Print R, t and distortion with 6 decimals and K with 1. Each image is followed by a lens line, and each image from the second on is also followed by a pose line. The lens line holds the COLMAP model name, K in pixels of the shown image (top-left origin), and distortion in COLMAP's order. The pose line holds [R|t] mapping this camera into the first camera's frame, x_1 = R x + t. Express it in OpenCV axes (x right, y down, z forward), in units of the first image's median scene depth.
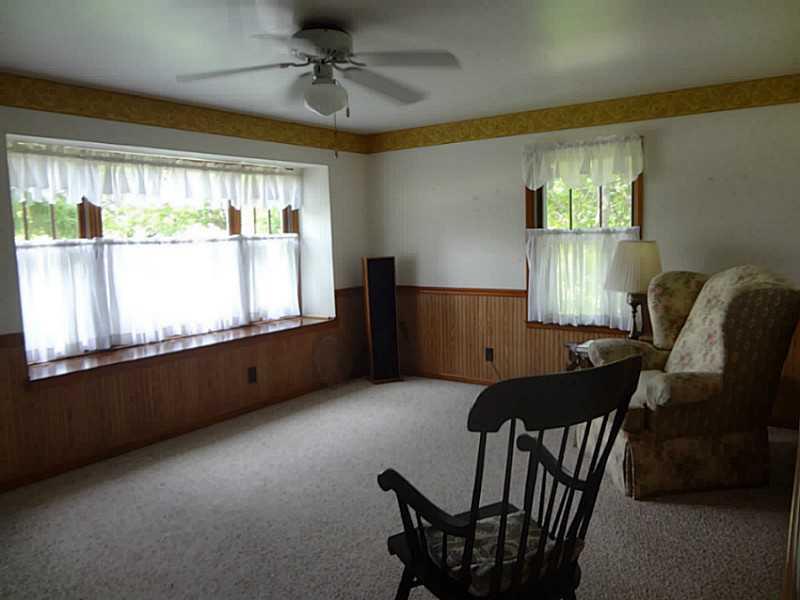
lens RADIAL K [[600.0, 0, 394.7], [0, 600.0, 299.6], [0, 0, 1]] dist [-0.045157, 0.021746]
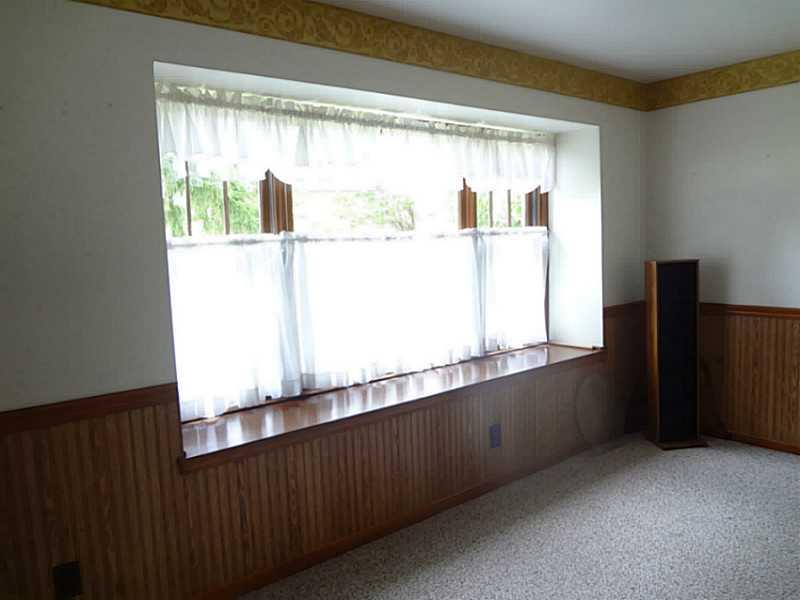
lens RADIAL K [[600.0, 0, 404.7], [0, 600.0, 299.5], [0, 0, 1]] dist [-0.045157, 0.021746]
pose [[0.966736, 0.016986, -0.255211, -0.180255], [-0.017217, 0.999851, 0.001327, -0.028260], [0.255196, 0.003111, 0.966884, 0.347297]]
